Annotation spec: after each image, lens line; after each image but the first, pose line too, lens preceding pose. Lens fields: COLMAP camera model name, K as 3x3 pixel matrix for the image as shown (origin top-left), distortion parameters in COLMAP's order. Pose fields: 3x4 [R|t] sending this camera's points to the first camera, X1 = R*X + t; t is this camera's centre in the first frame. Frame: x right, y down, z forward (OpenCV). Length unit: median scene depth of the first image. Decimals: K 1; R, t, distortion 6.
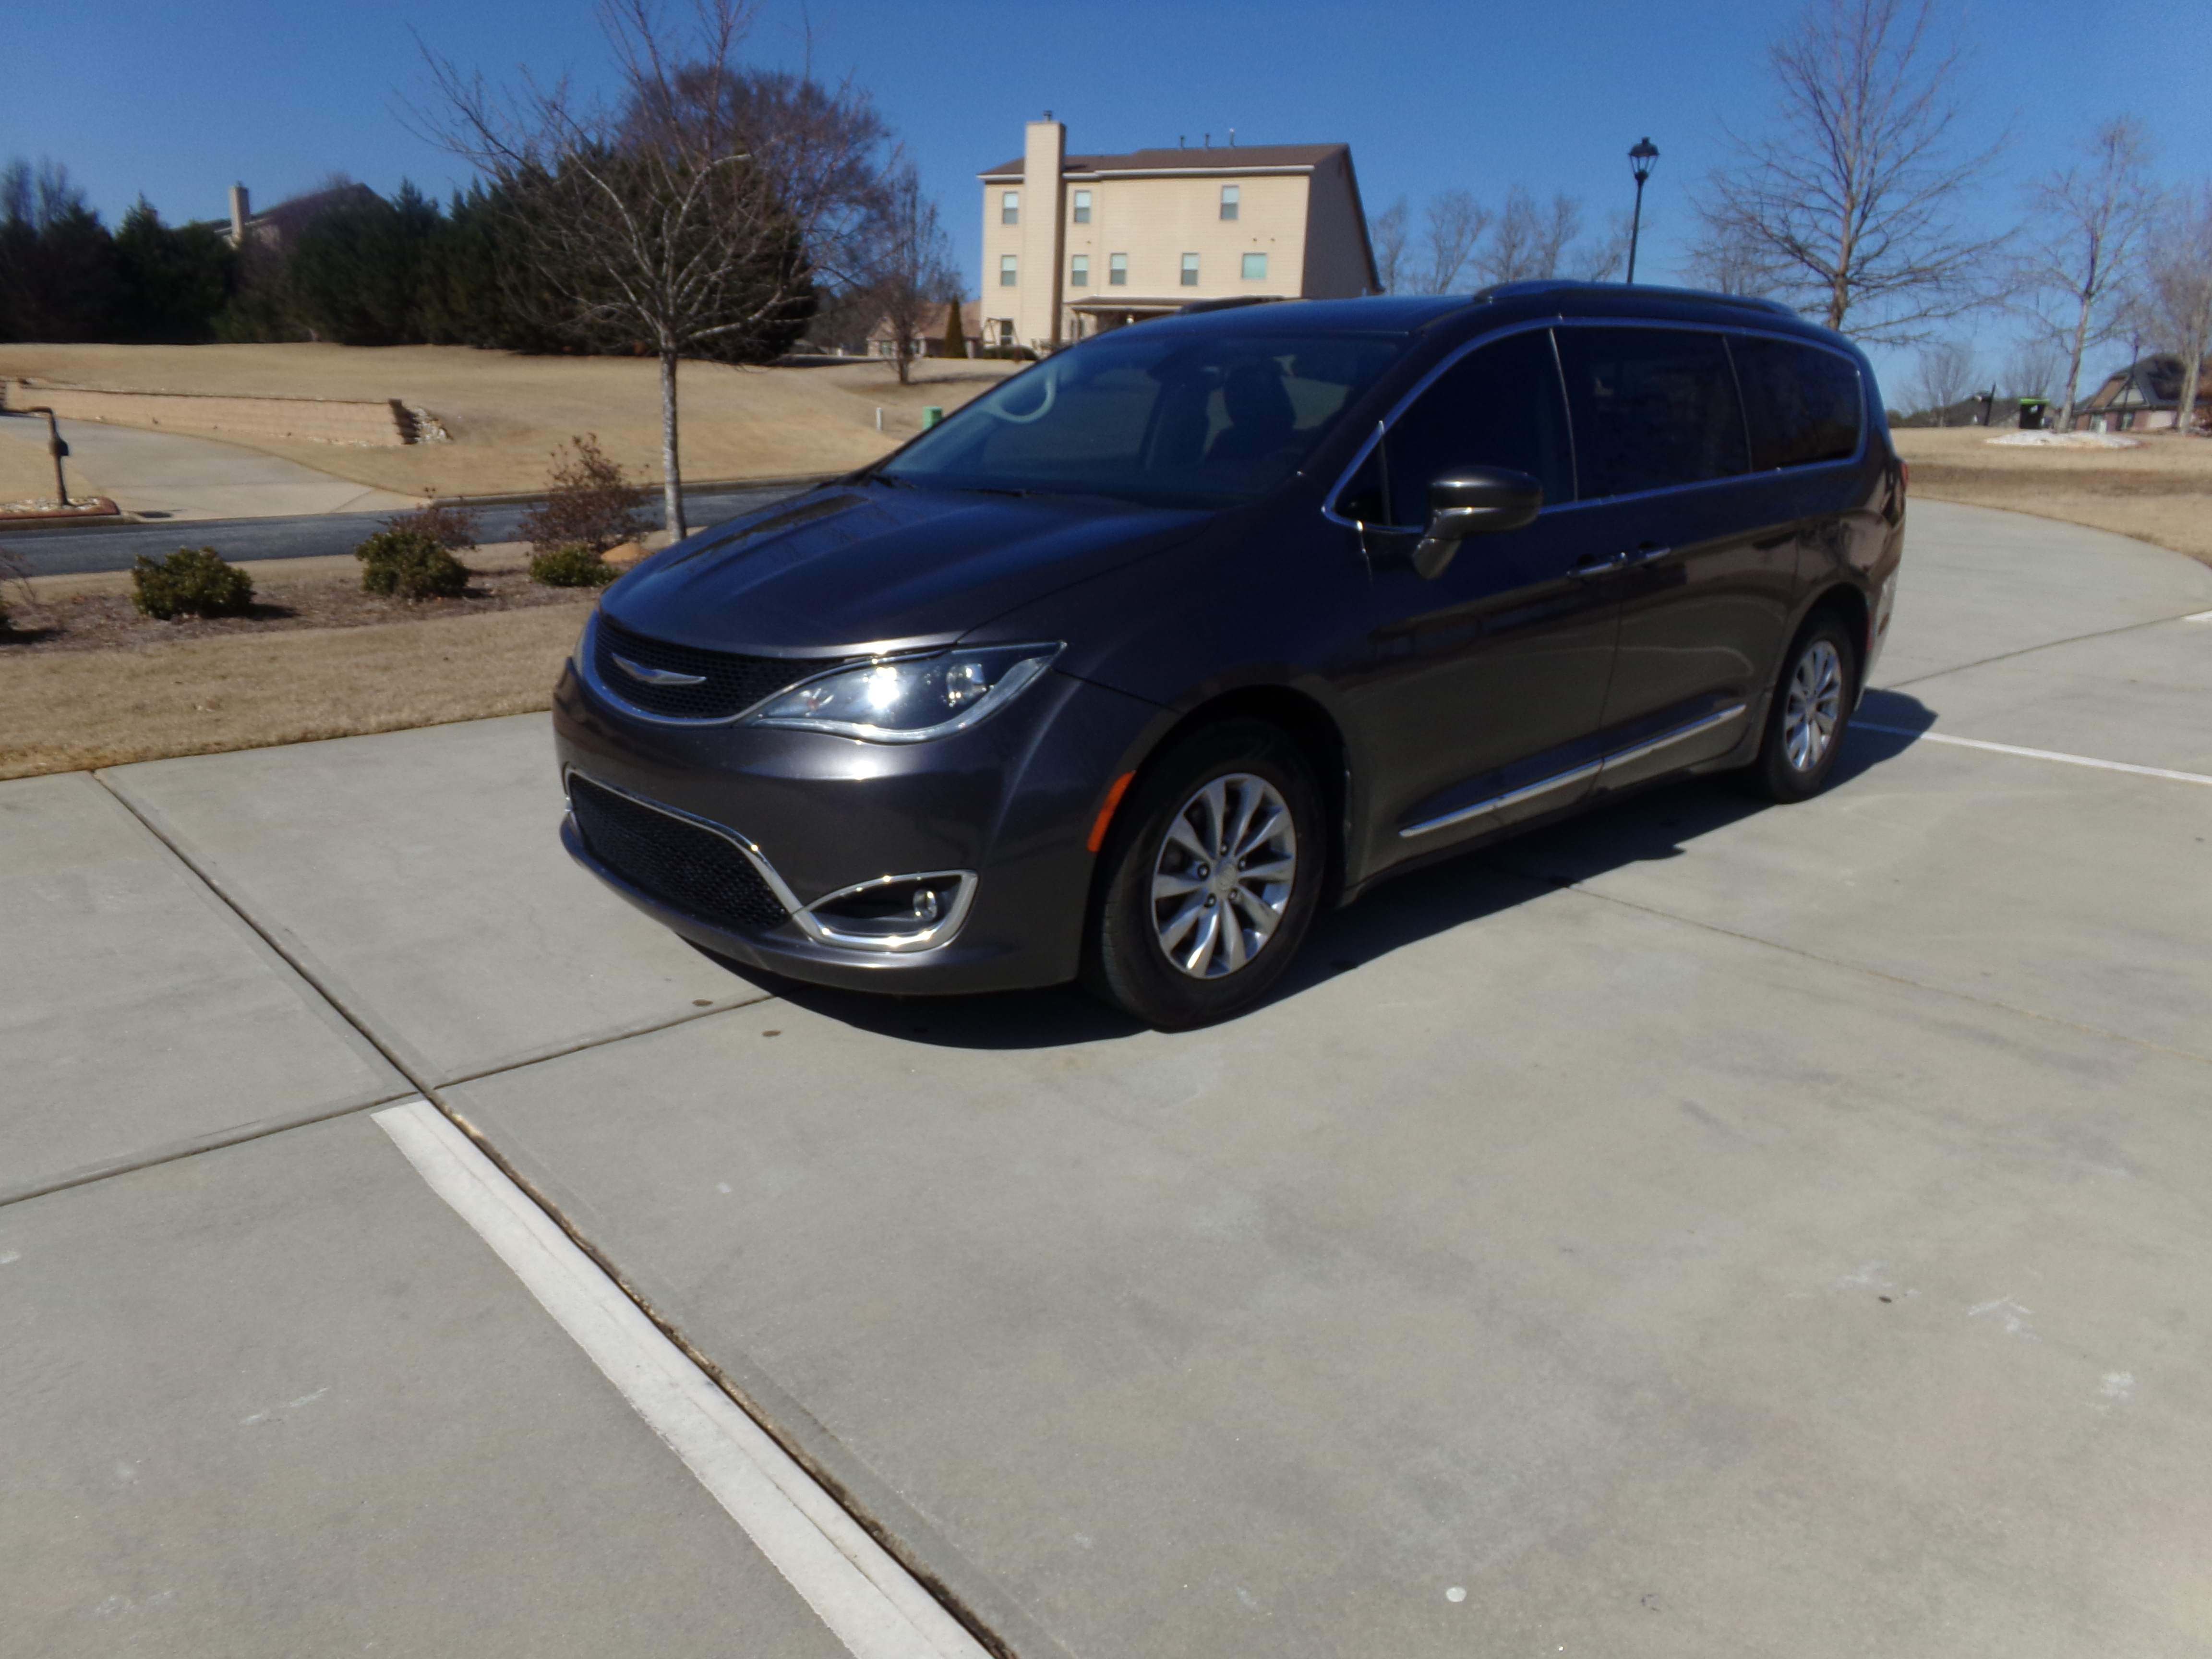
lens RADIAL K [[1531.1, 0, 1097.2], [0, 1531.1, 823.7], [0, 0, 1]] dist [0.006406, 0.021668]
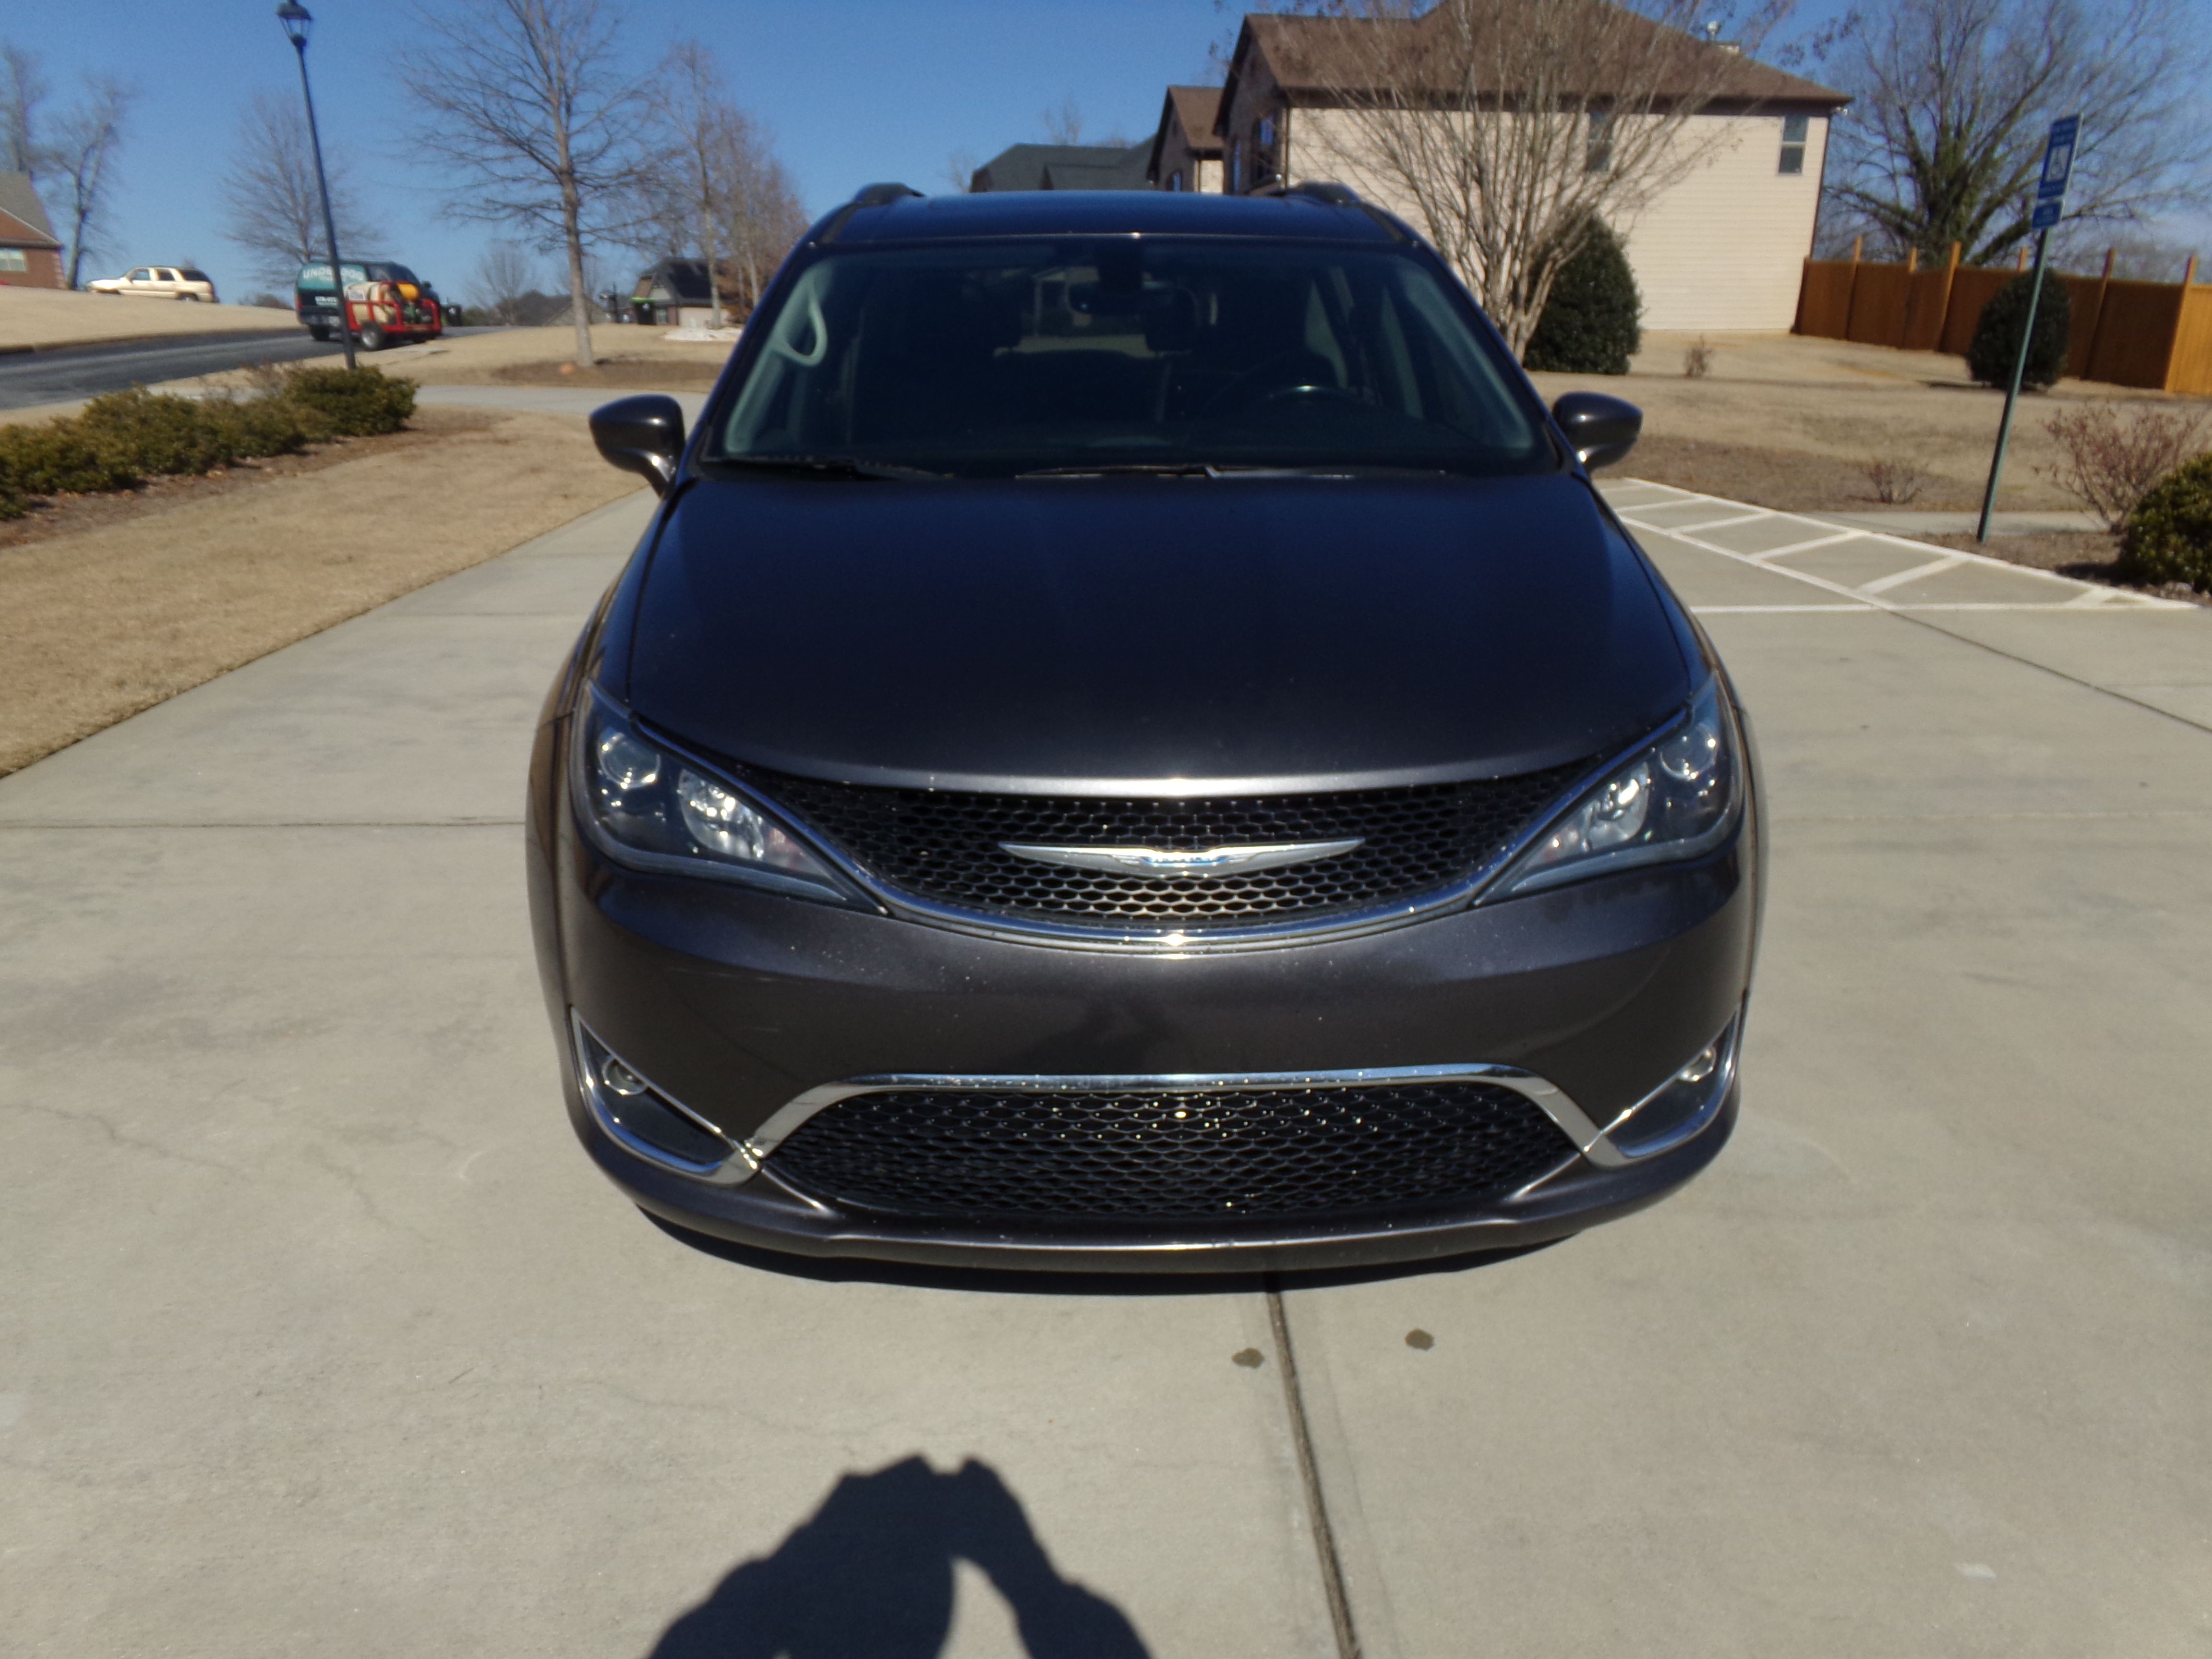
lens RADIAL K [[1531.1, 0, 1097.2], [0, 1531.1, 823.7], [0, 0, 1]] dist [0.006406, 0.021668]
pose [[0.650904, -0.257941, 0.713996, -0.095927], [0.214033, 0.964707, 0.153394, -0.027504], [-0.728364, 0.052974, 0.683140, 0.086912]]
